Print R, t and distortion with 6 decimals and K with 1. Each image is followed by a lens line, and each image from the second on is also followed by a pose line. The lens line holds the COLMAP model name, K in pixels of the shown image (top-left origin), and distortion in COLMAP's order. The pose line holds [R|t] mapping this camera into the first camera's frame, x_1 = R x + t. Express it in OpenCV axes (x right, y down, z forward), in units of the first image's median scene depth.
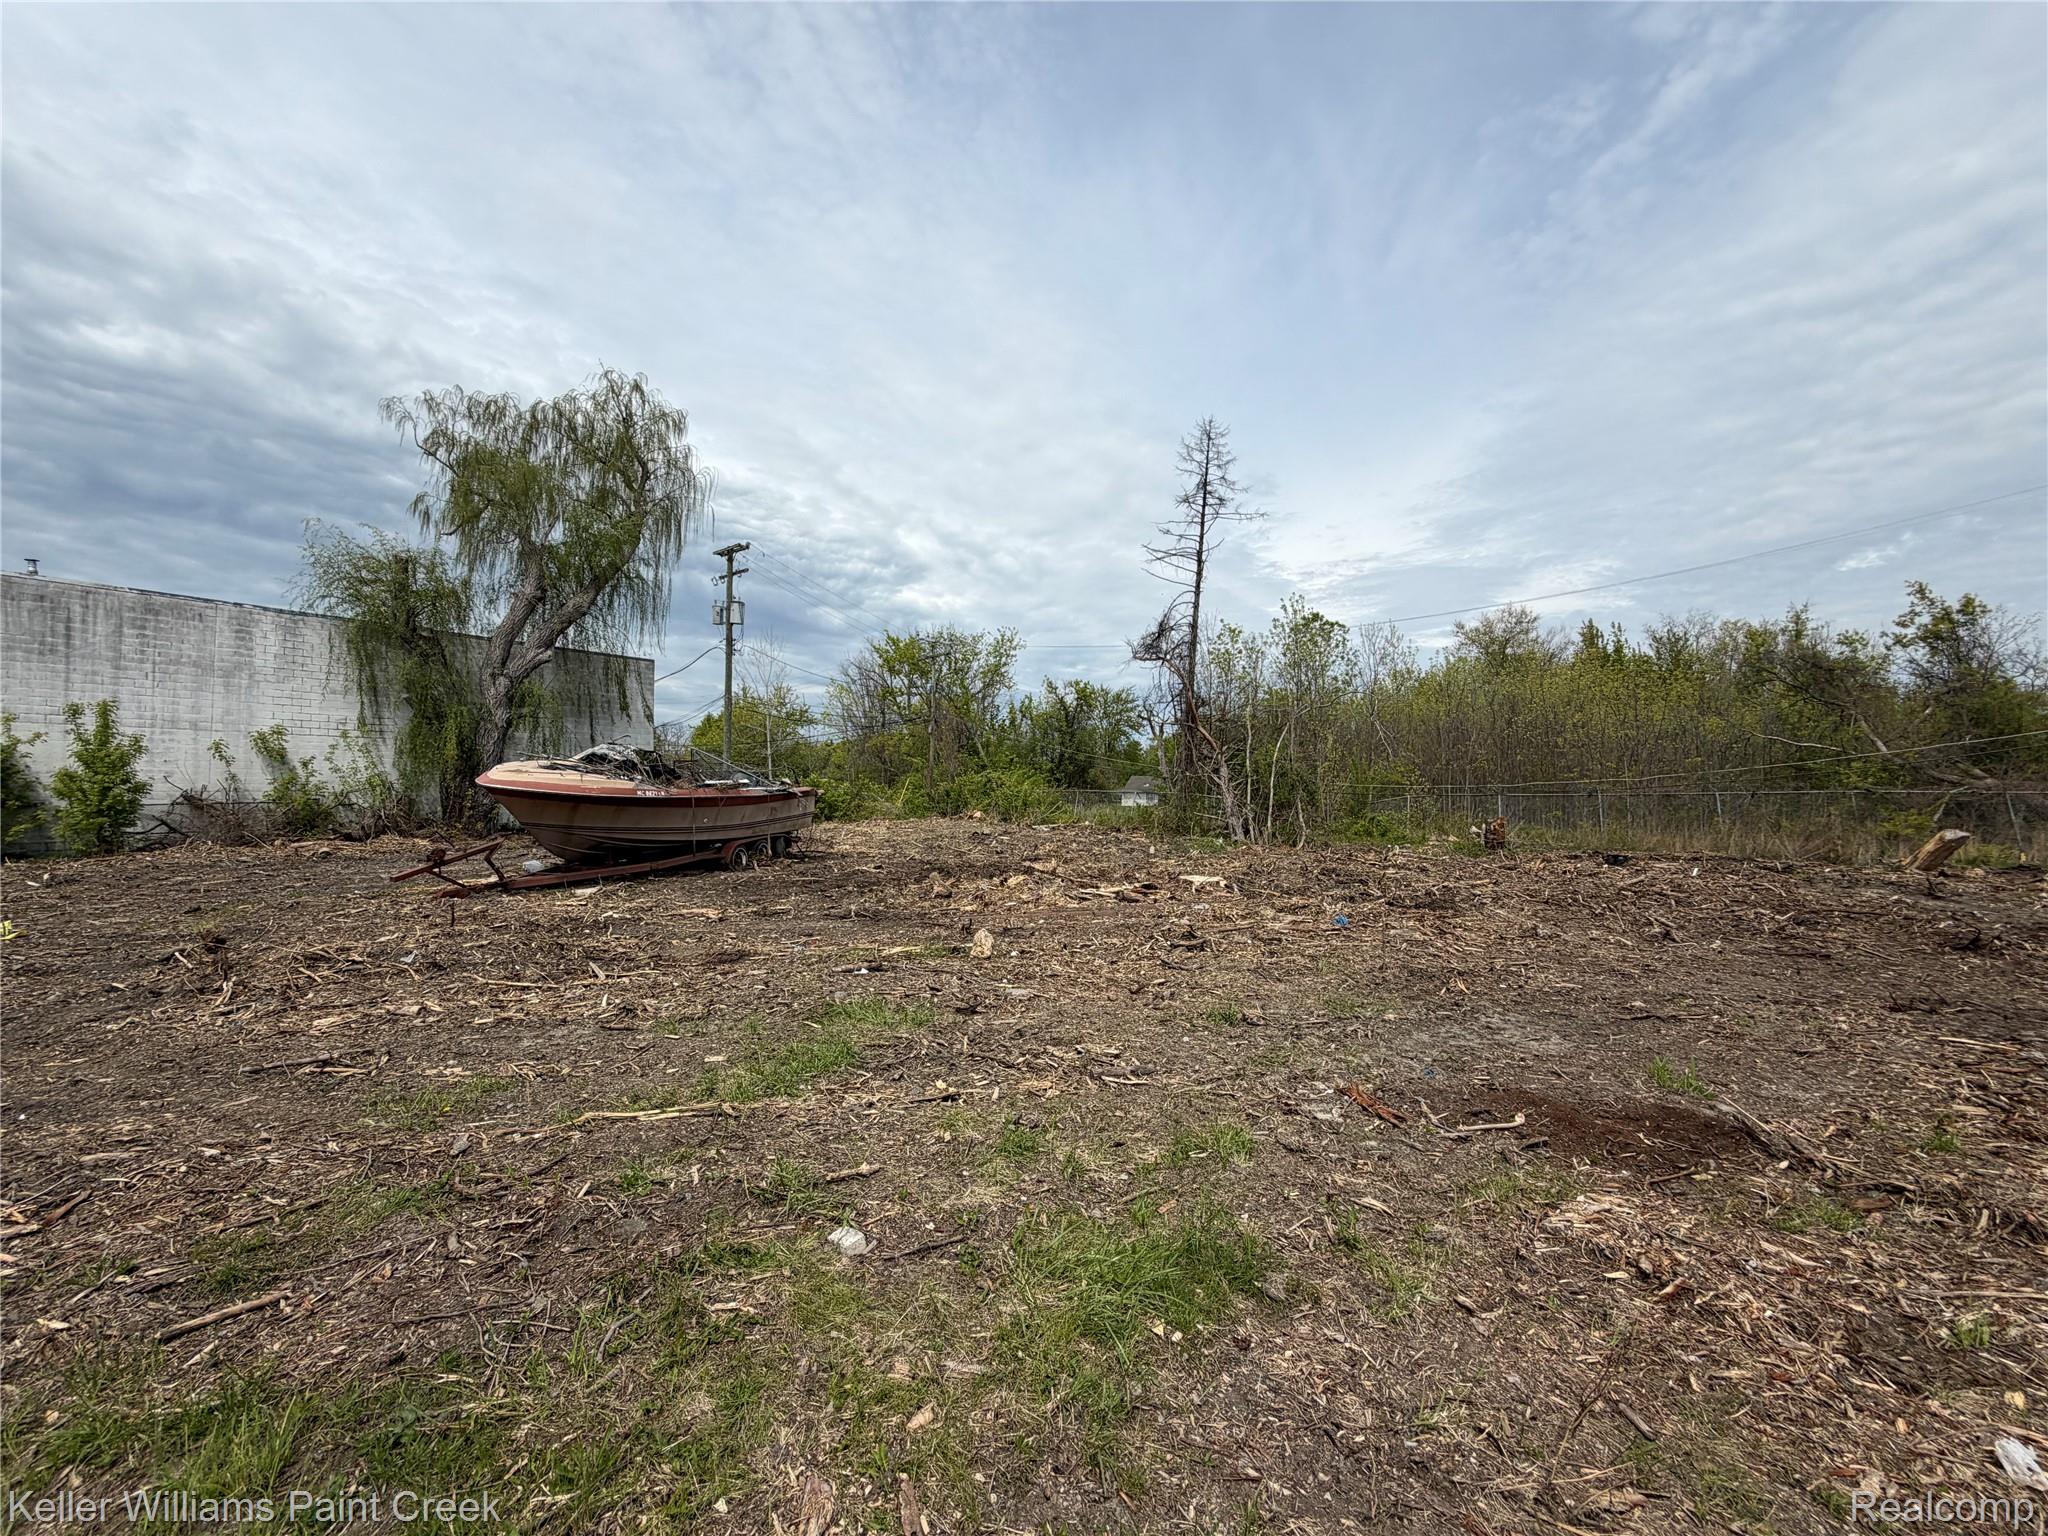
lens RADIAL K [[814.1, 0, 1014.3], [0, 814.1, 745.4], [0, 0, 1]] dist [-0.001344, 0.000305]
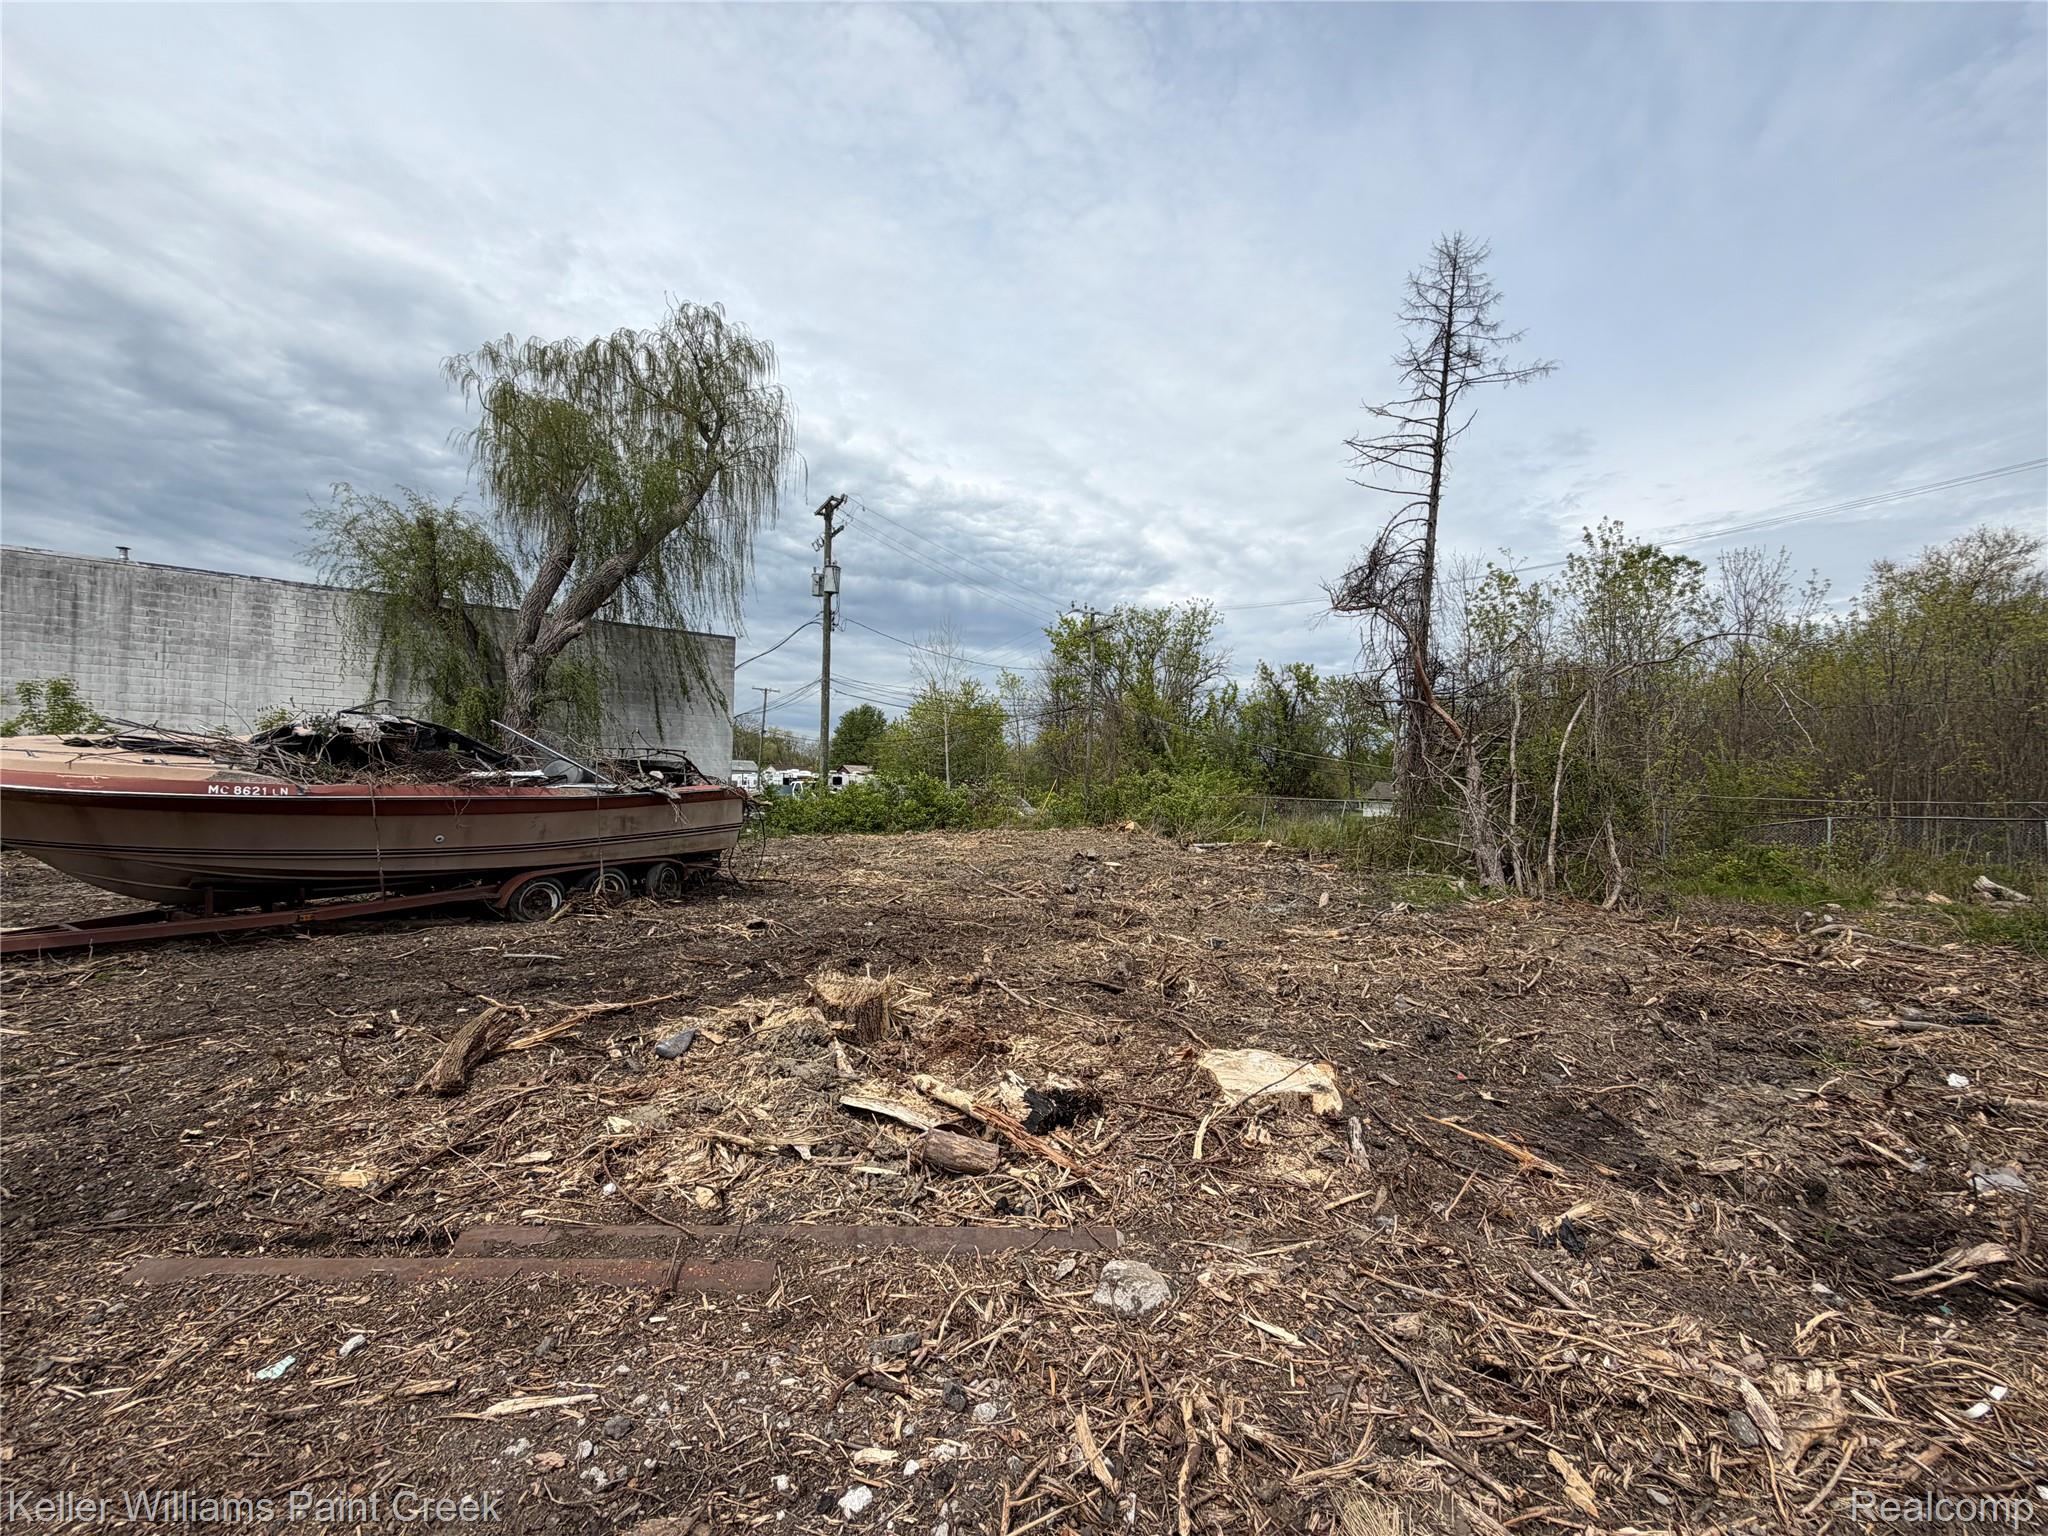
lens RADIAL K [[814.1, 0, 1019.3], [0, 814.1, 768.1], [0, 0, 1]] dist [-0.001344, 0.000305]
pose [[0.956122, 0.007809, -0.292864, 0.099667], [-0.000590, 0.999694, 0.024727, 0.012505], [0.292967, -0.023470, 0.955834, 0.266481]]
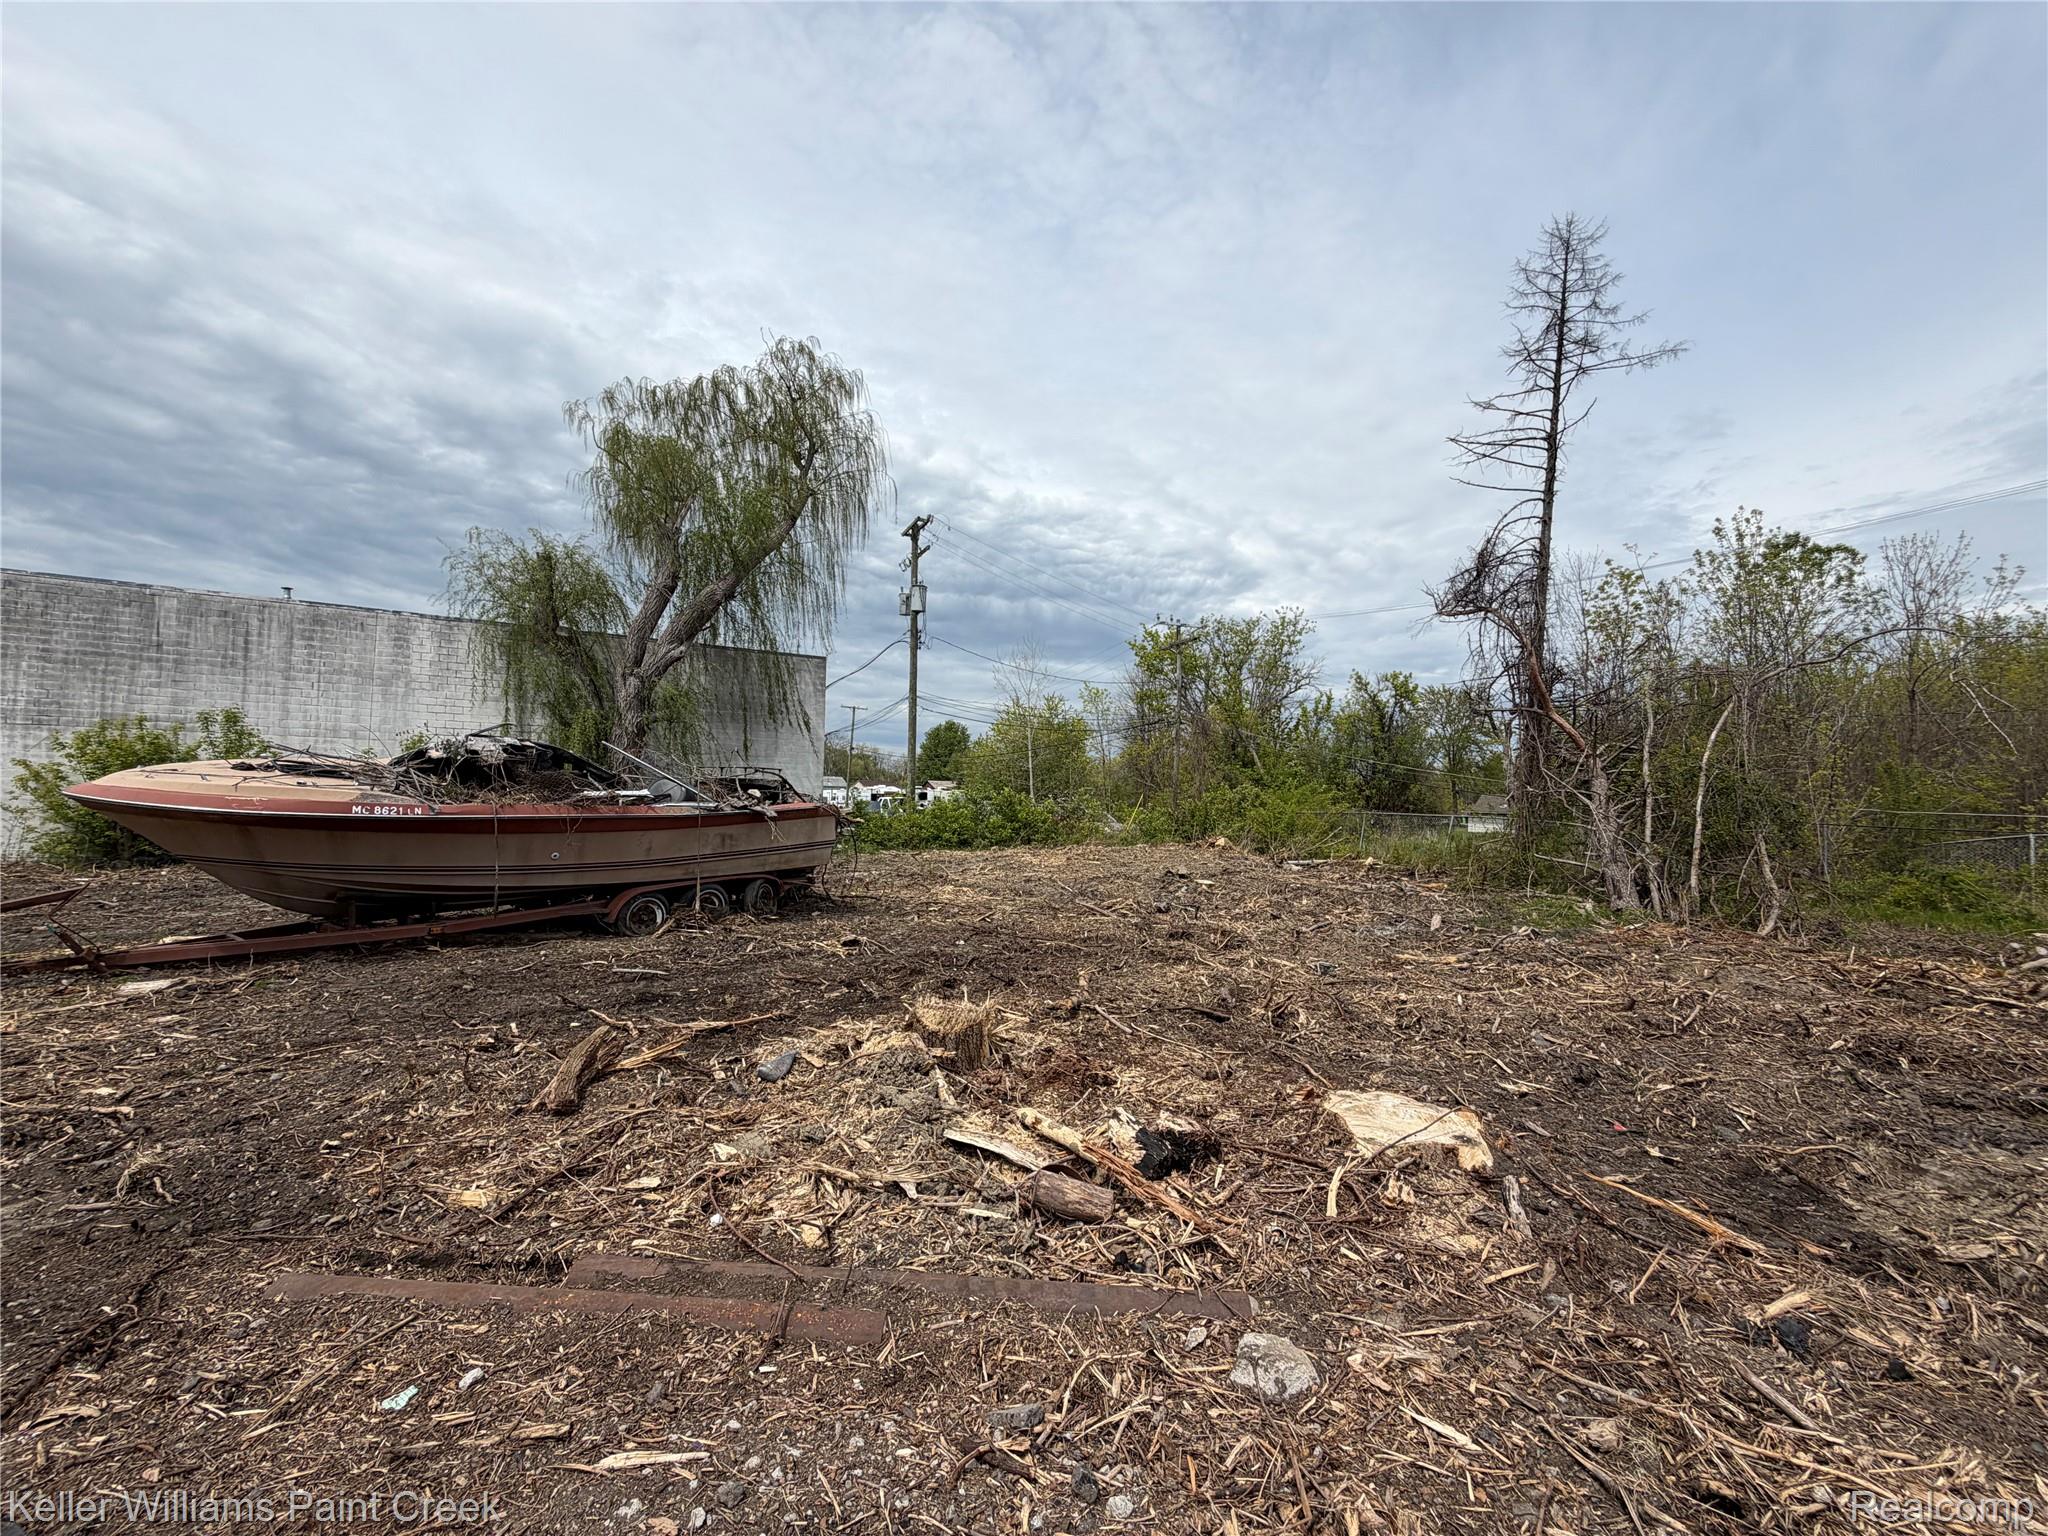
lens RADIAL K [[814.1, 0, 1019.6], [0, 814.1, 768.0], [0, 0, 1]] dist [-0.001344, 0.000305]
pose [[0.921905, -0.004605, -0.387388, 0.093771], [0.007668, 0.999950, 0.006362, 0.011668], [0.387339, -0.008836, 0.921895, 0.270893]]
